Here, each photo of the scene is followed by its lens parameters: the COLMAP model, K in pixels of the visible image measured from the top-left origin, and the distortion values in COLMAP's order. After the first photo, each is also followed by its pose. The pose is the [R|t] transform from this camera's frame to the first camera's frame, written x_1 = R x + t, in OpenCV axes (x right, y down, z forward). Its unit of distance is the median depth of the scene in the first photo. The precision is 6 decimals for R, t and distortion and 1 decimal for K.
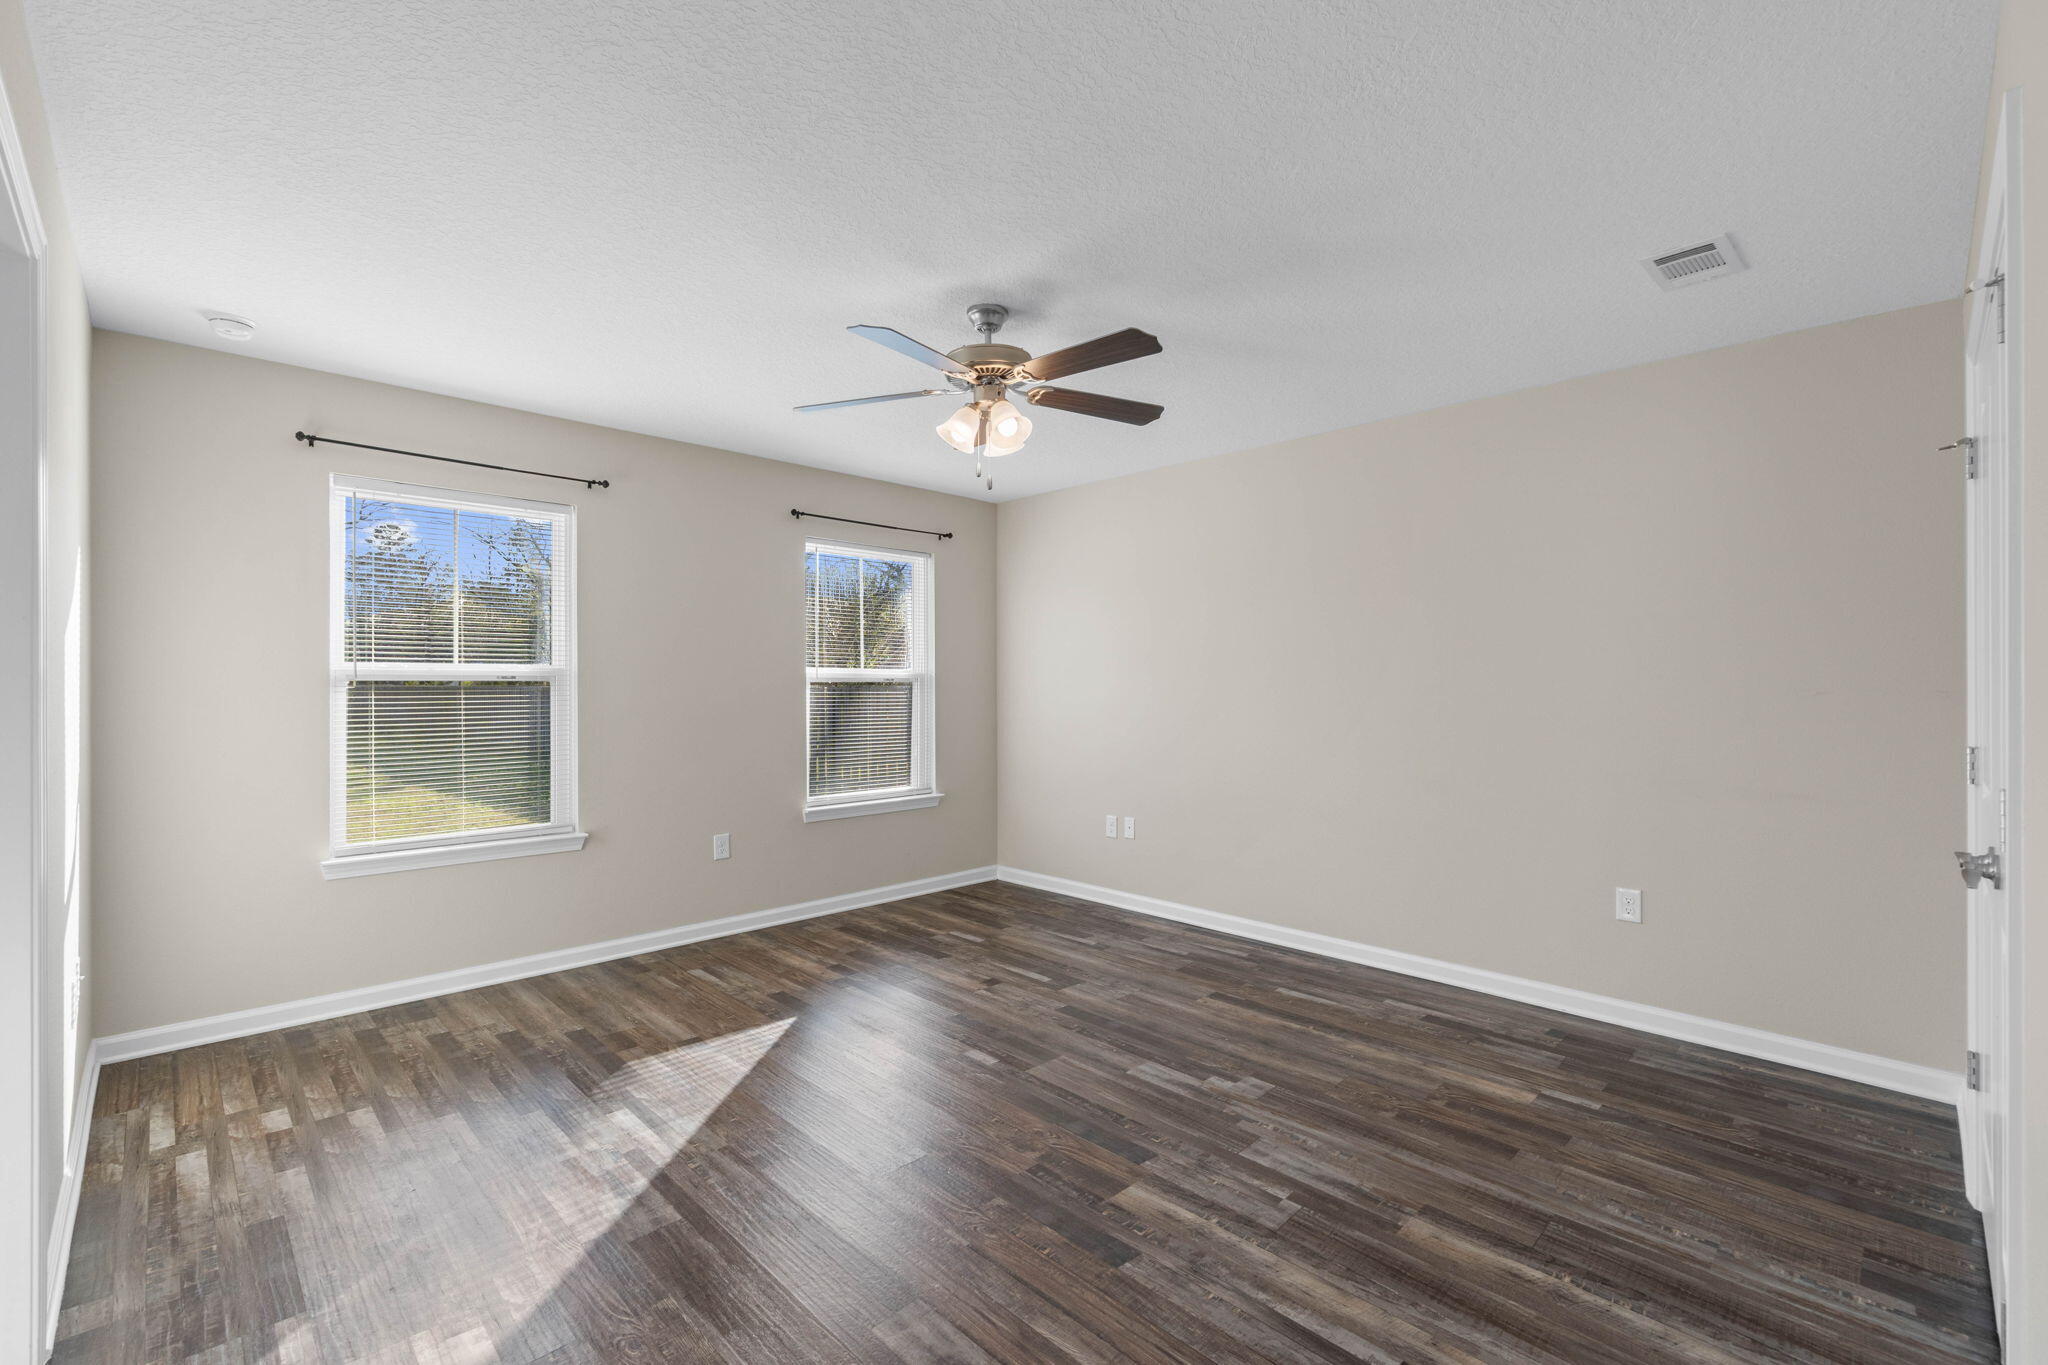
lens RADIAL K [[998.3, 0, 1024.0], [0, 998.3, 682.5], [0, 0, 1]] dist [-0.000258, 0.000322]
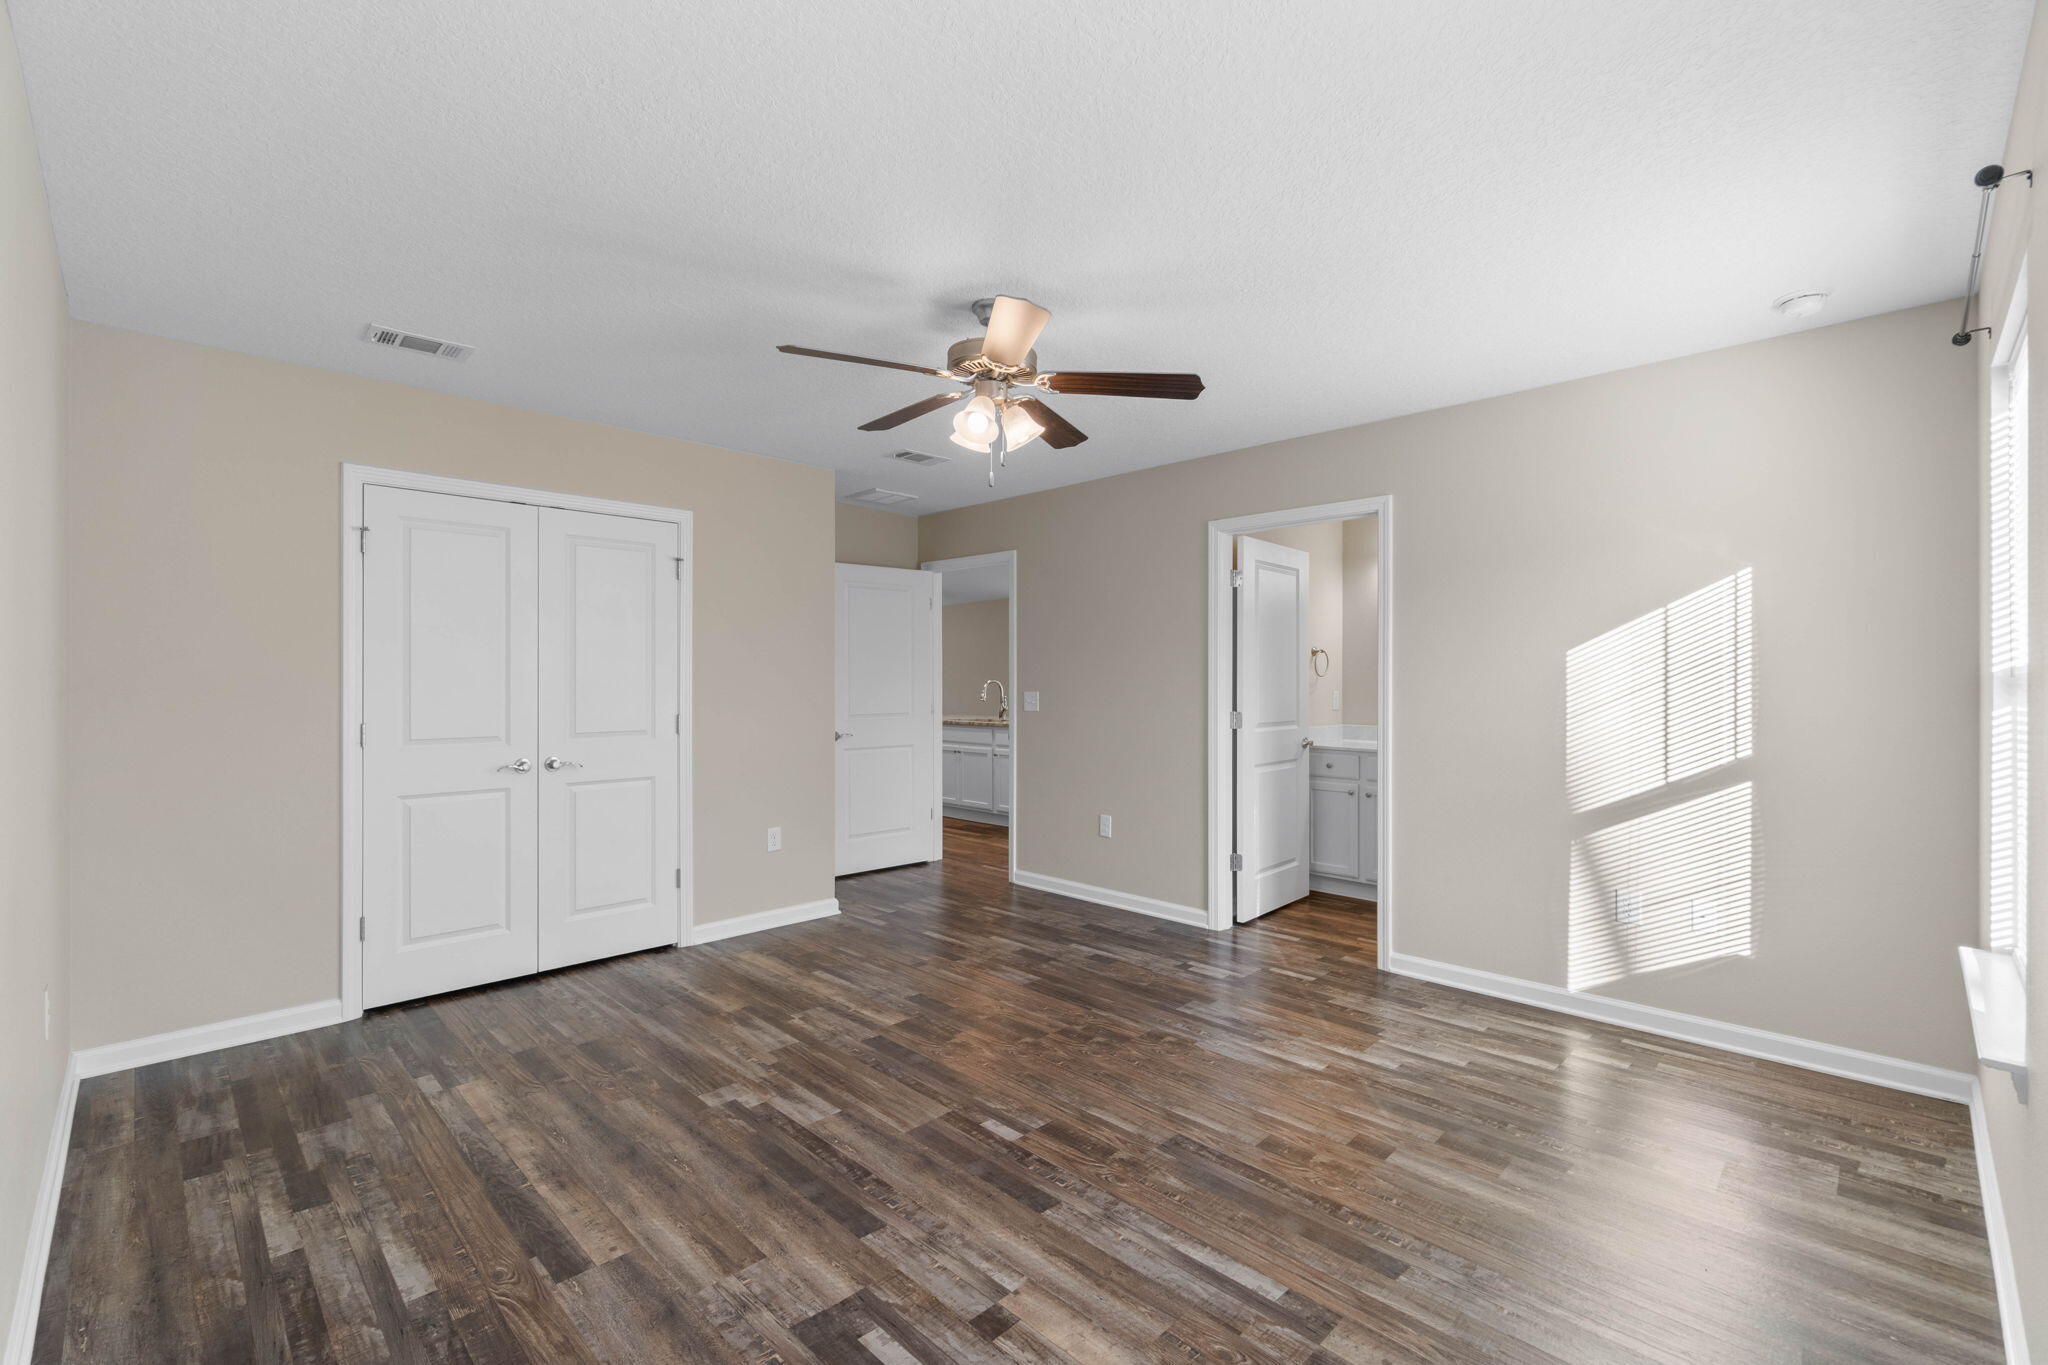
lens RADIAL K [[998.3, 0, 1024.0], [0, 998.3, 682.5], [0, 0, 1]] dist [-0.000258, 0.000322]
pose [[-0.999952, -0.000404, -0.009833, -0.053627], [-0.000429, 0.999997, 0.002535, -0.002149], [0.009832, 0.002539, -0.999948, 1.858082]]
